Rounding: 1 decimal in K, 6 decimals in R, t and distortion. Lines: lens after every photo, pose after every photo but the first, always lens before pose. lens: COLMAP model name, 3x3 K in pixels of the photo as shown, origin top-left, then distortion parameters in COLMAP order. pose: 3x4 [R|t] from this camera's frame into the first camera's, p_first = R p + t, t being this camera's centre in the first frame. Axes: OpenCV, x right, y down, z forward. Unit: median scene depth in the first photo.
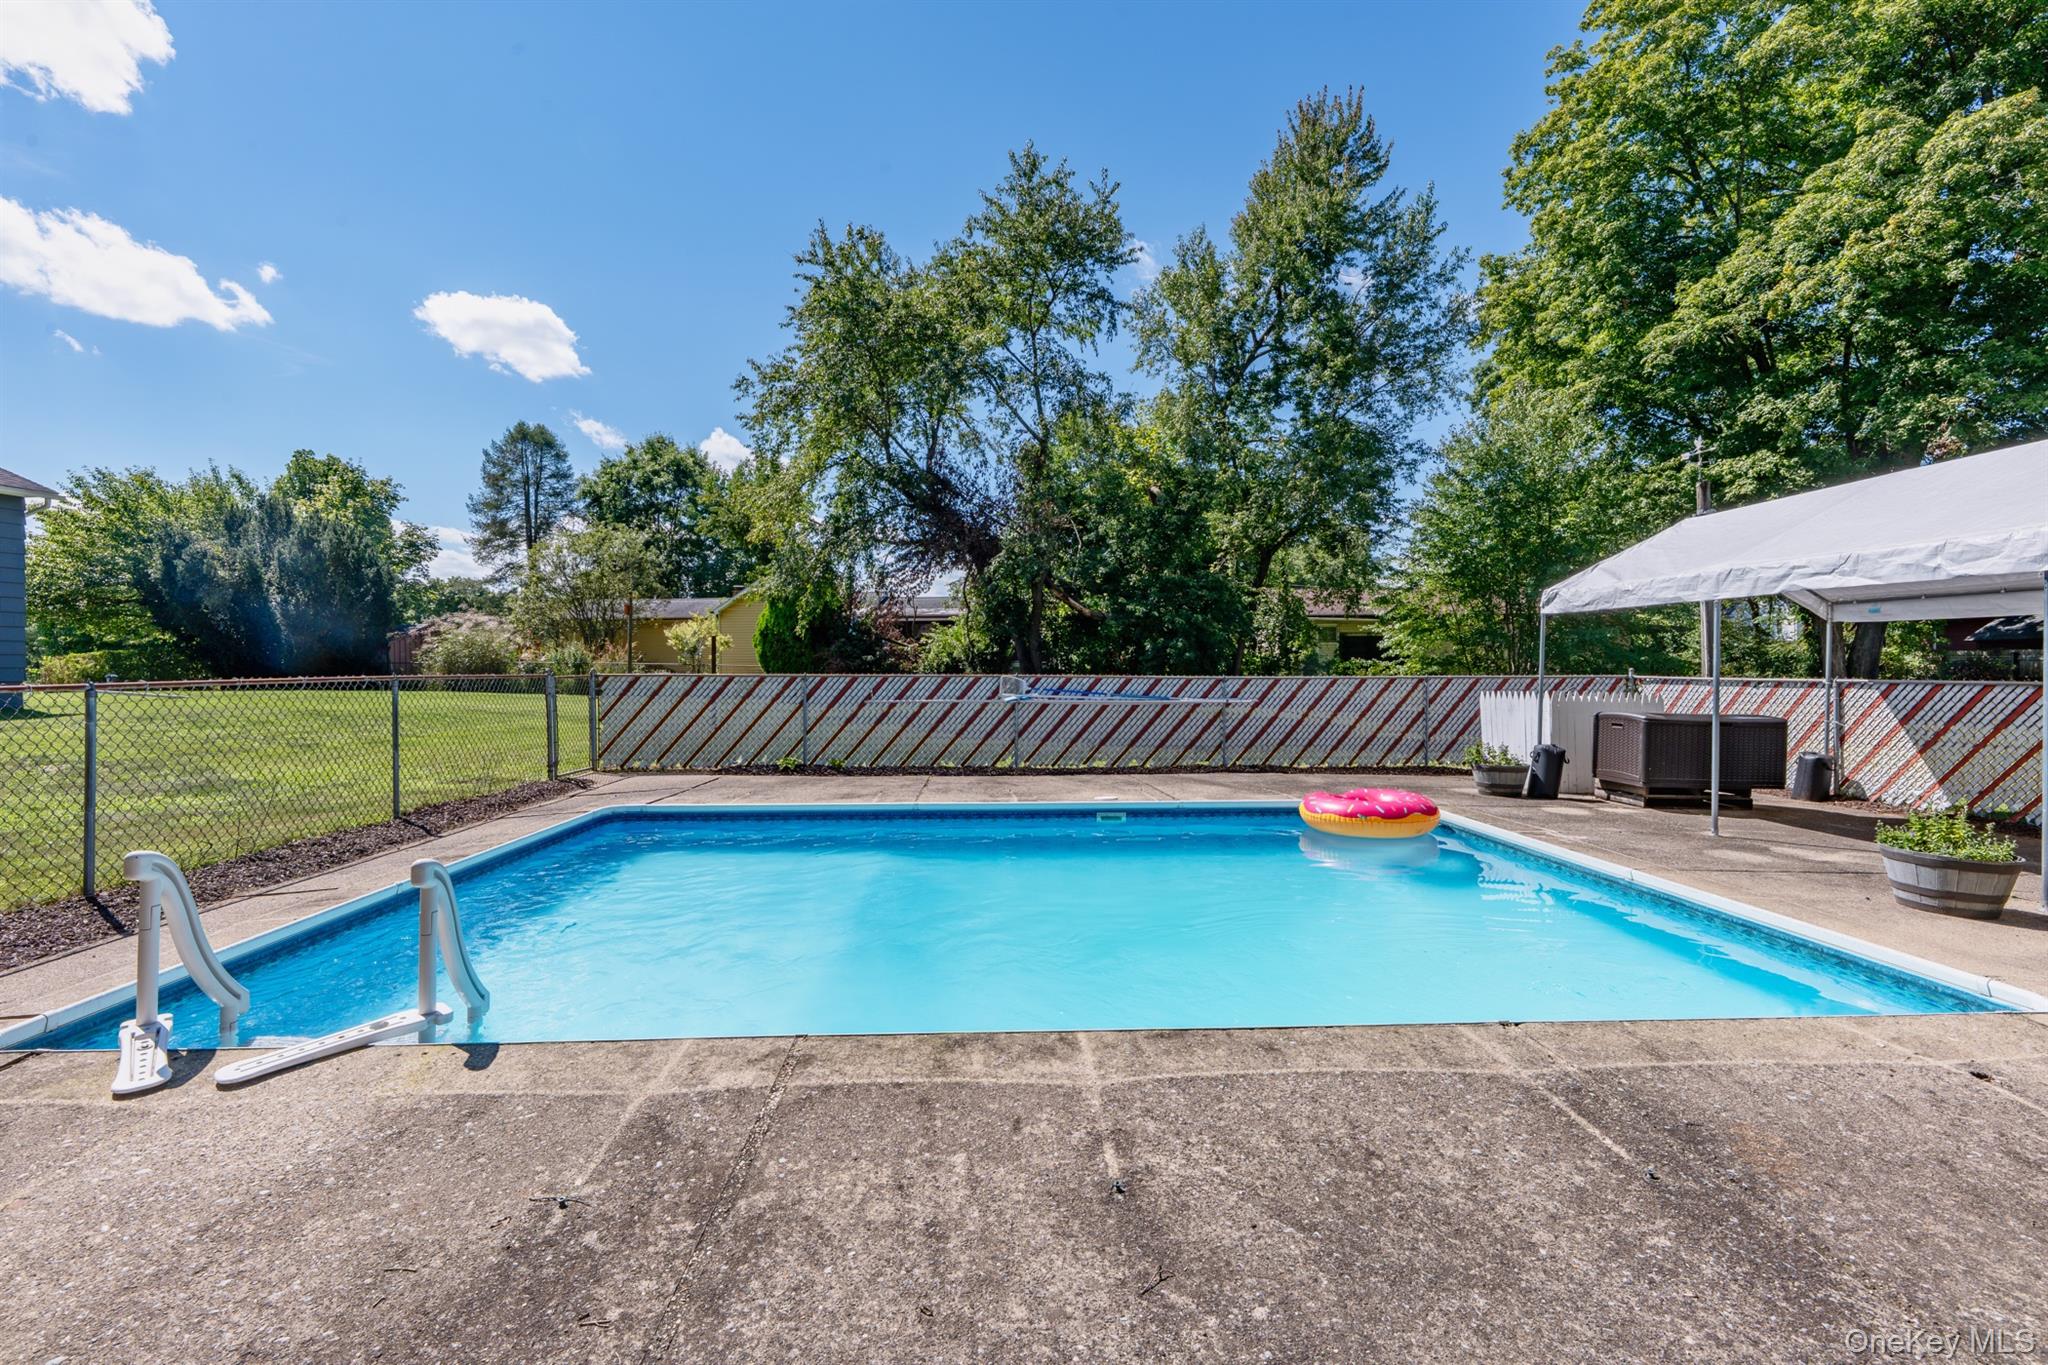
lens RADIAL K [[846.5, 0, 1024.0], [0, 846.5, 682.5], [0, 0, 1]] dist [0.001728, -0.000185]
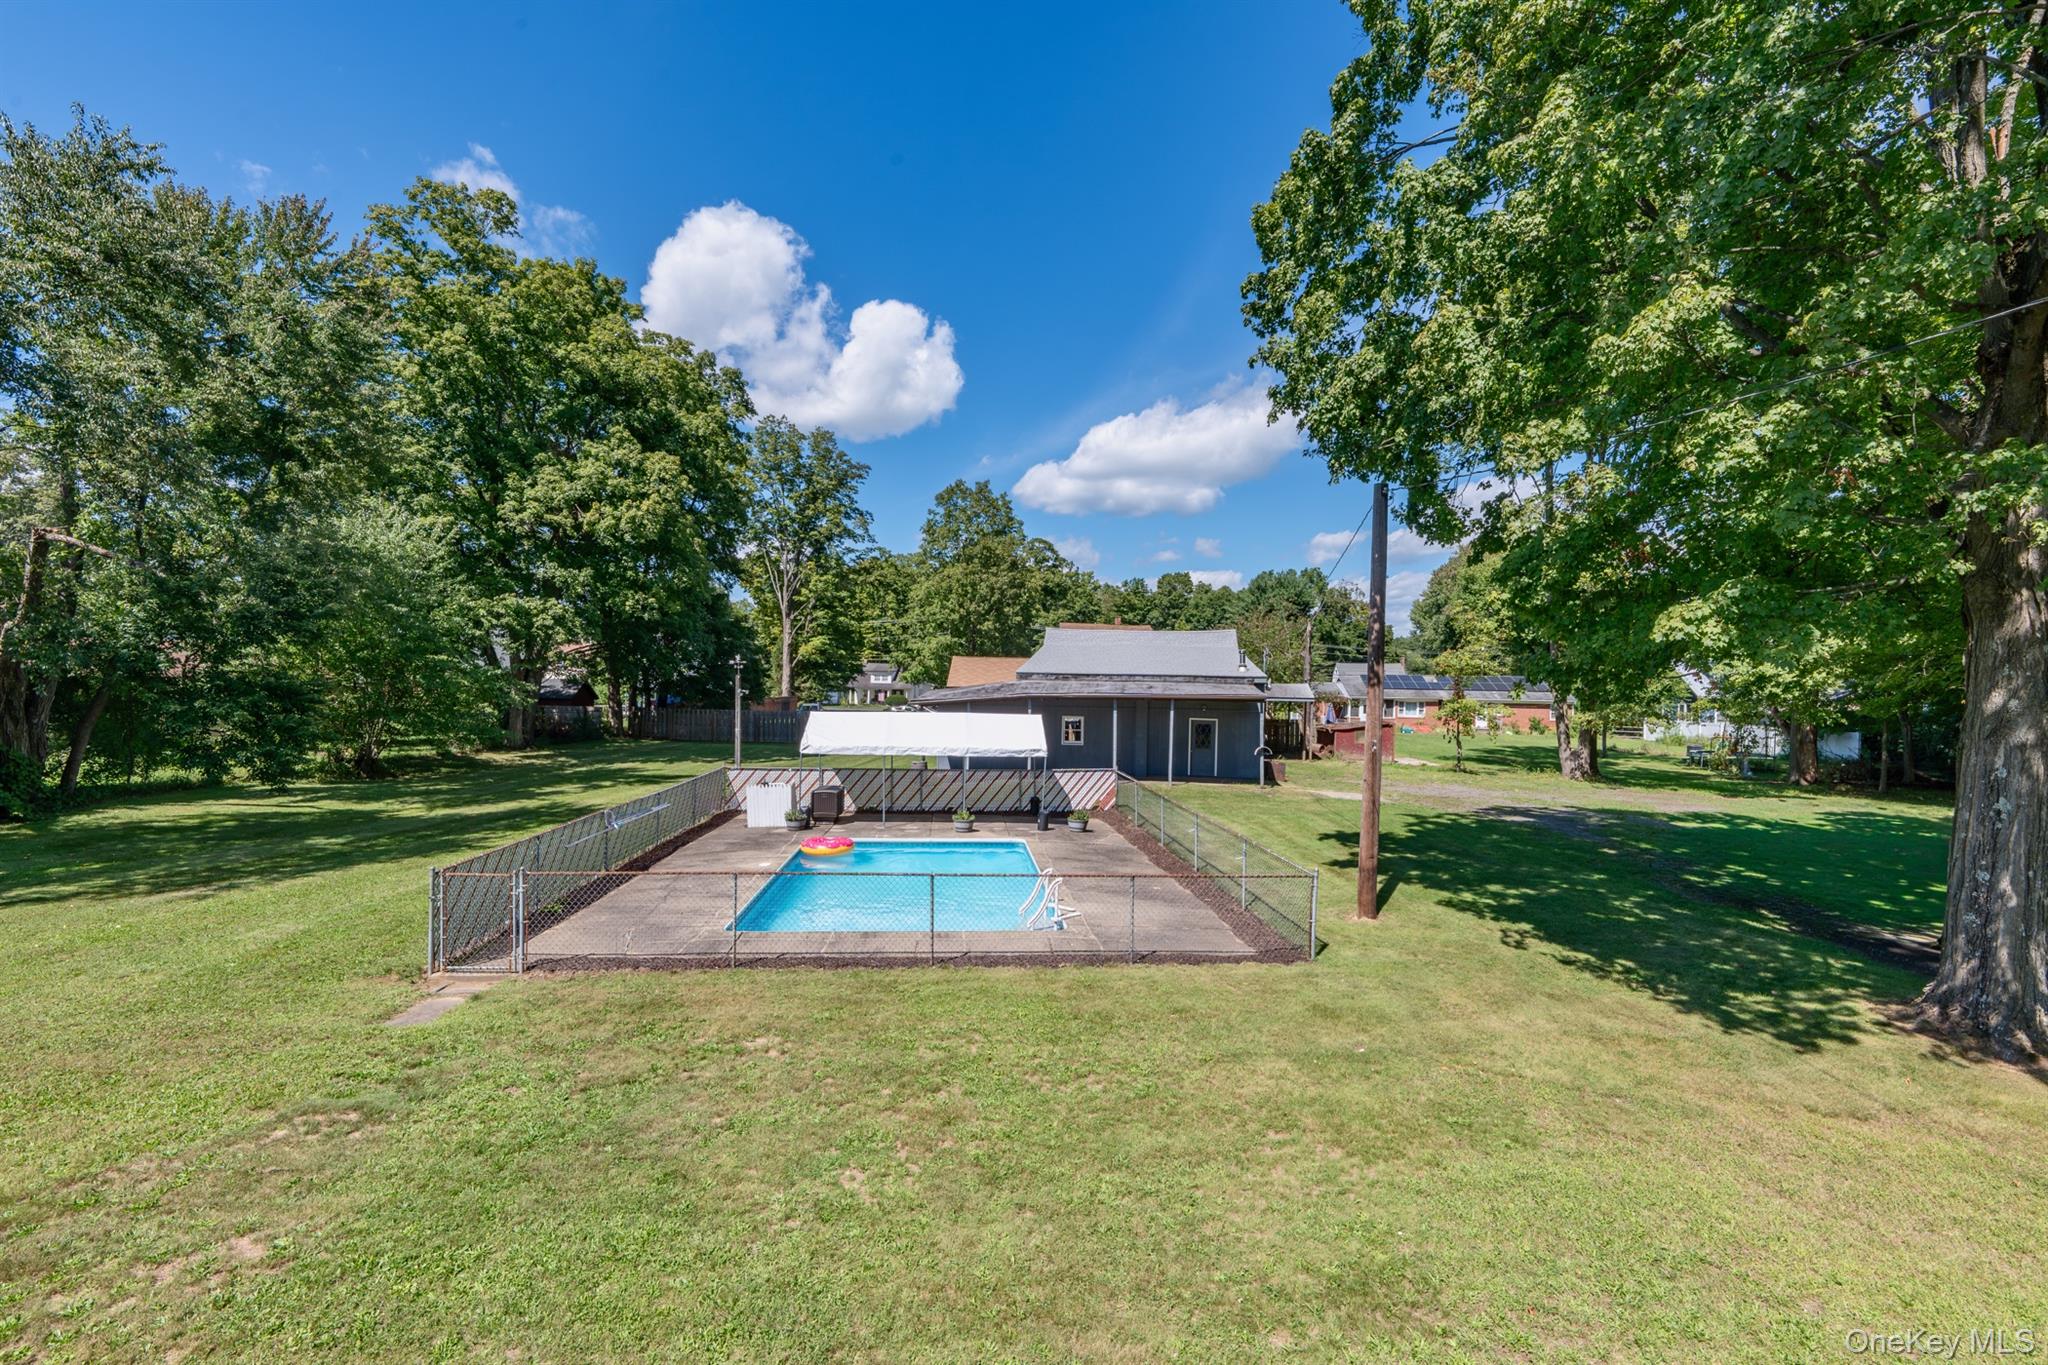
lens RADIAL K [[855.3, 0, 1024.0], [0, 855.3, 682.5], [0, 0, 1]] dist [0.004232, 0.000350]
pose [[-0.040892, 0.003628, 0.999157, -1.426461], [-0.001143, 0.999993, -0.003678, -0.208981], [-0.999163, -0.001293, -0.040887, 0.350660]]
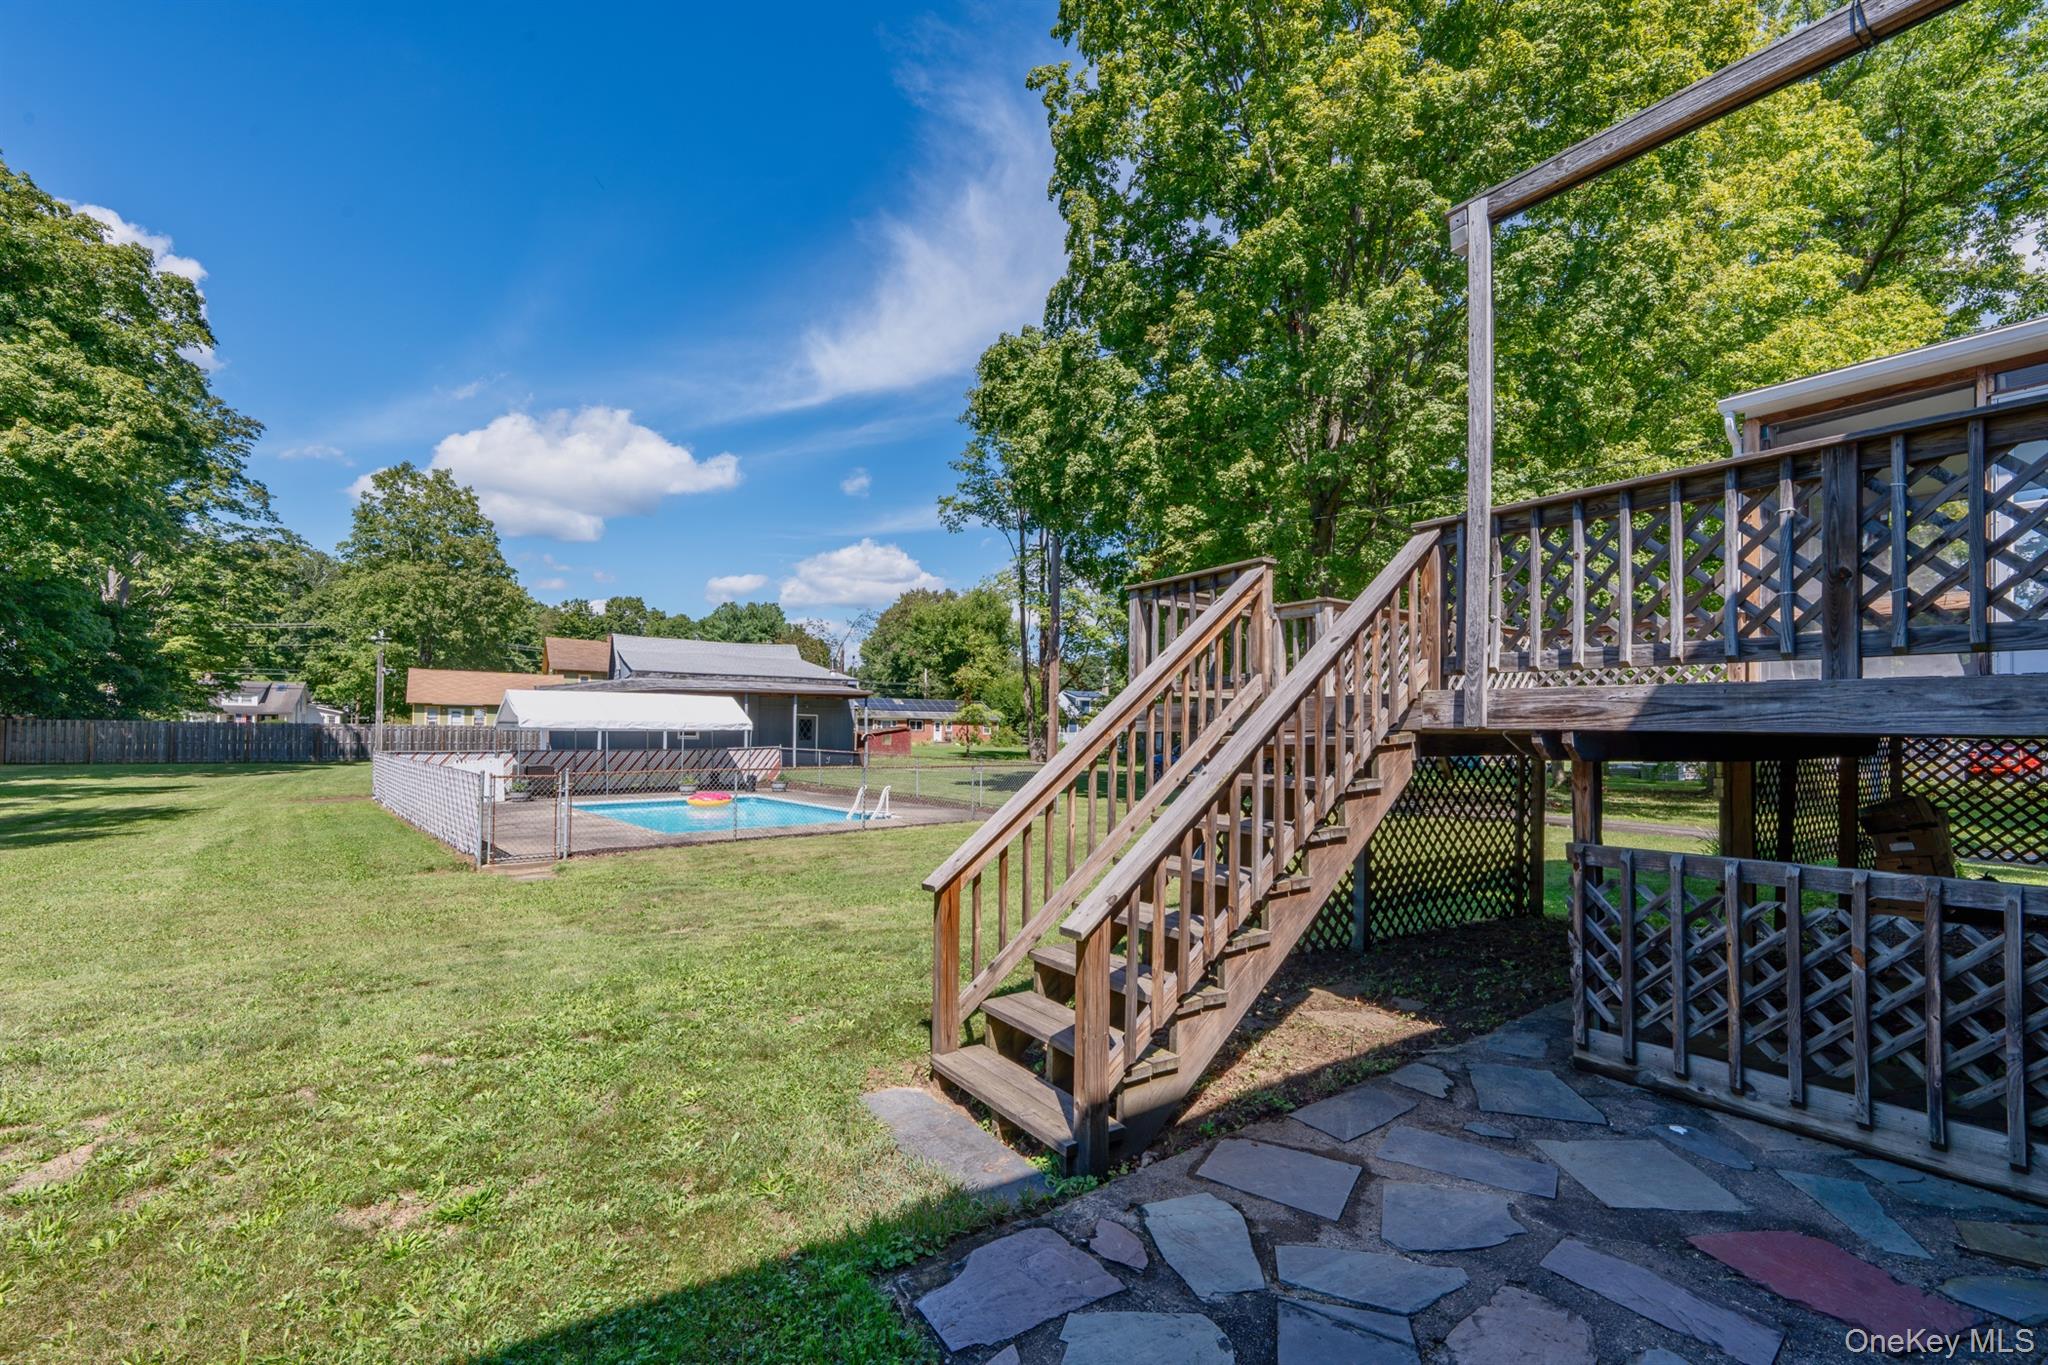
lens RADIAL K [[839.2, 0, 1023.7], [0, 839.2, 712.6], [0, 0, 1]] dist [0.001100, -0.000127]
pose [[-0.637819, 0.009124, 0.770132, -1.653375], [0.003559, 0.999954, -0.008899, -0.072673], [-0.770178, -0.002935, -0.637823, 1.087885]]
